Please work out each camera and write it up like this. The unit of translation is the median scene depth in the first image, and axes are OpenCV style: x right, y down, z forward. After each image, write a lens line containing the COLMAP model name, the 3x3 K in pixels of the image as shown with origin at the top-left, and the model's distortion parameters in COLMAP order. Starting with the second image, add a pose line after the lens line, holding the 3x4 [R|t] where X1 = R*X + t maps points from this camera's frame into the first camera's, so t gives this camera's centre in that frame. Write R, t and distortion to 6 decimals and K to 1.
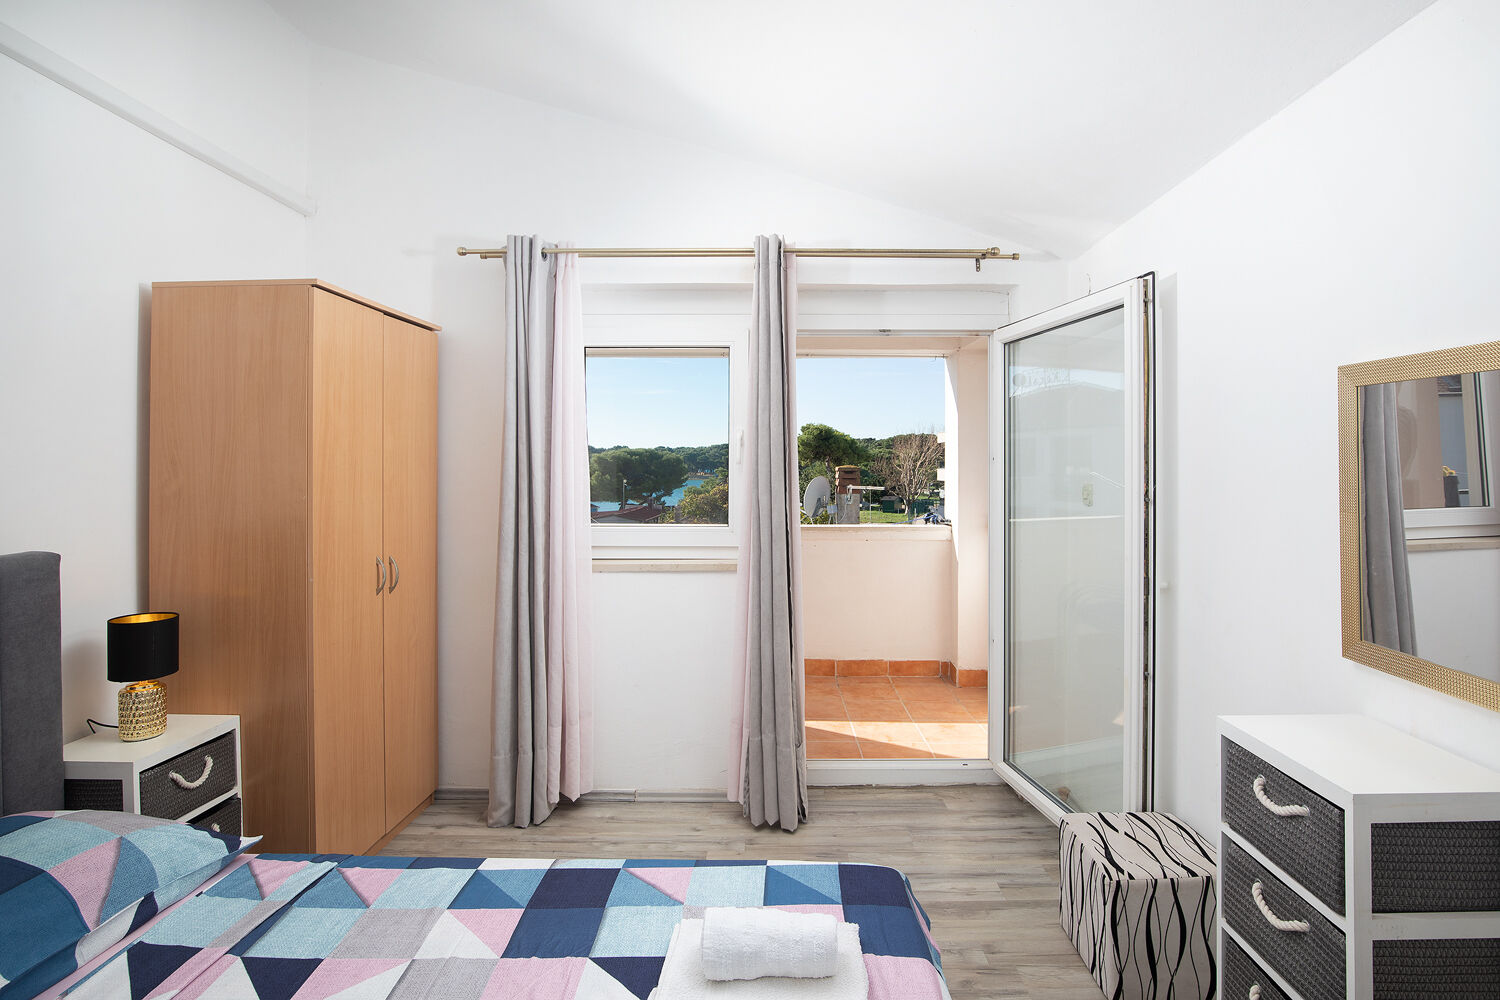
lens RADIAL K [[740.6, 0, 761.1], [0, 740.6, 458.1], [0, 0, 1]] dist [-0.021017, 0.004626]
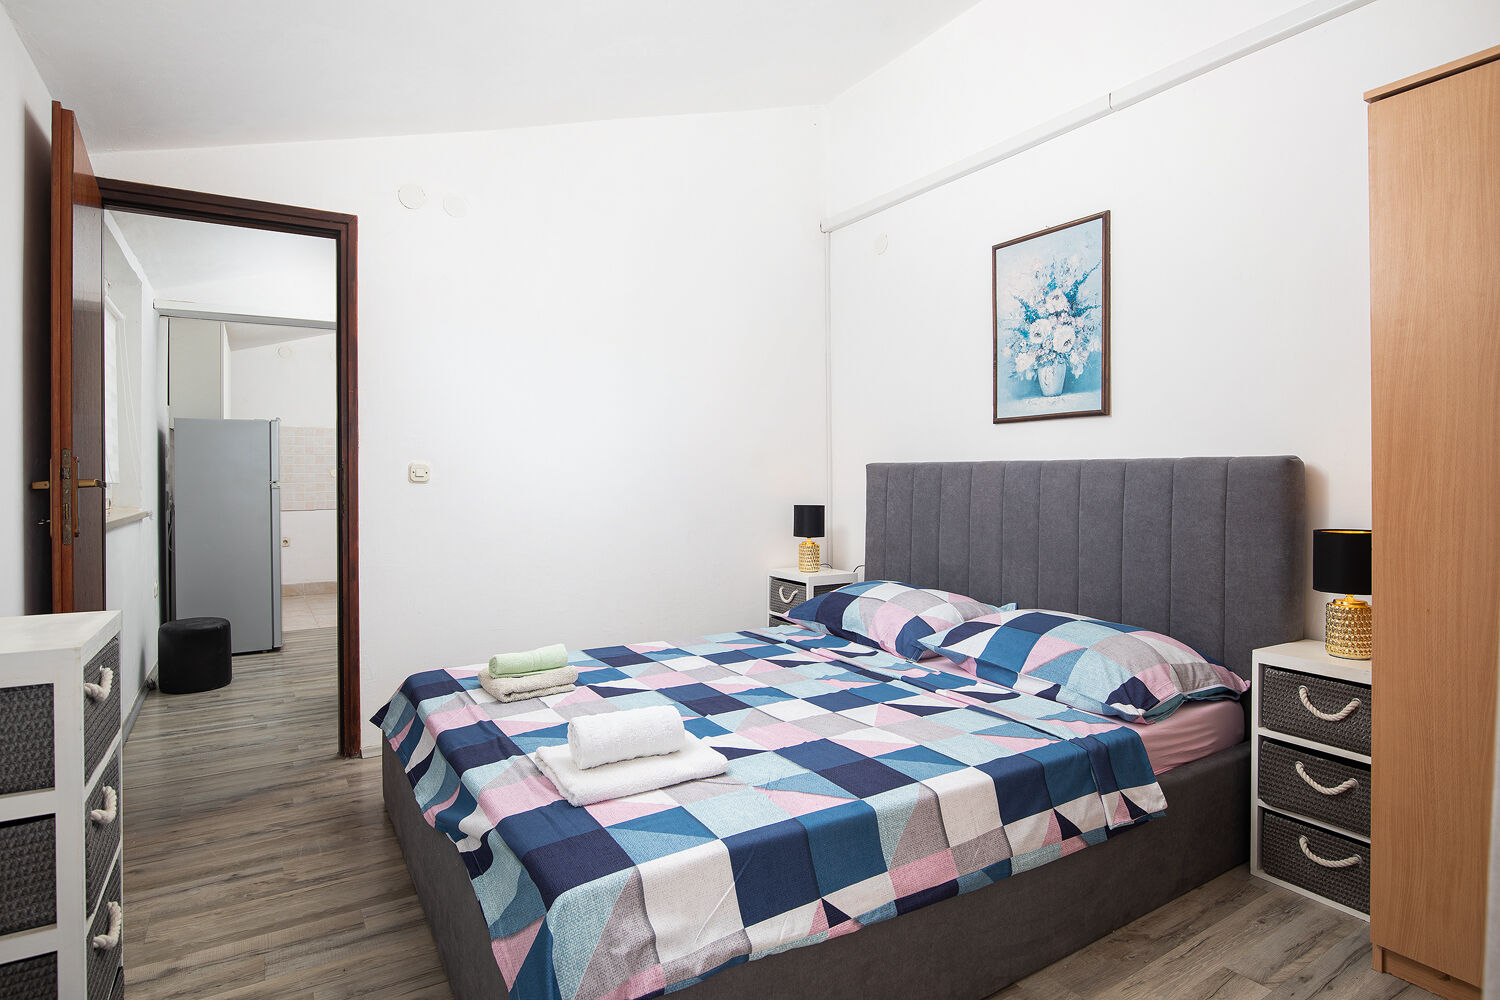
lens RADIAL K [[802.9, 0, 744.1], [0, 802.9, 491.3], [0, 0, 1]] dist [-0.000828, -0.000065]
pose [[-0.847874, 0.018427, -0.529877, 0.342277], [0.012722, 0.999815, 0.014413, 0.131457], [0.530044, 0.005479, -0.847952, 1.370150]]
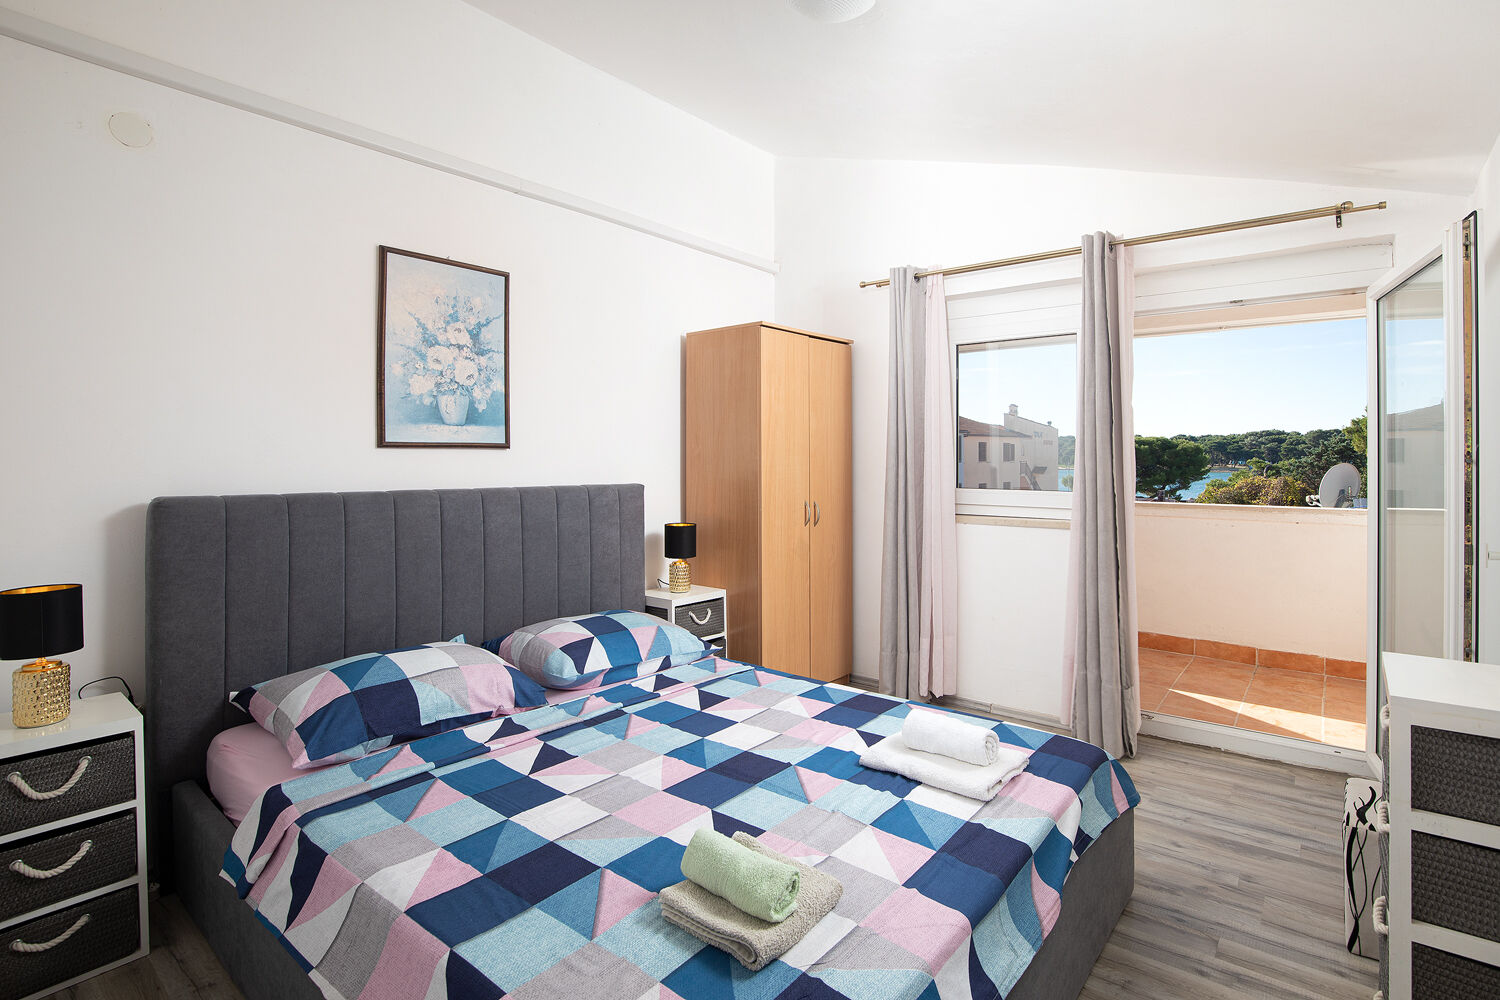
lens RADIAL K [[745.3, 0, 774.1], [0, 745.3, 459.5], [0, 0, 1]] dist [-0.000866, -0.000862]
pose [[0.790025, 0.002691, -0.613069, 0.403963], [0.004518, 0.999938, 0.010211, 0.040723], [0.613058, -0.010837, 0.789964, -0.261183]]
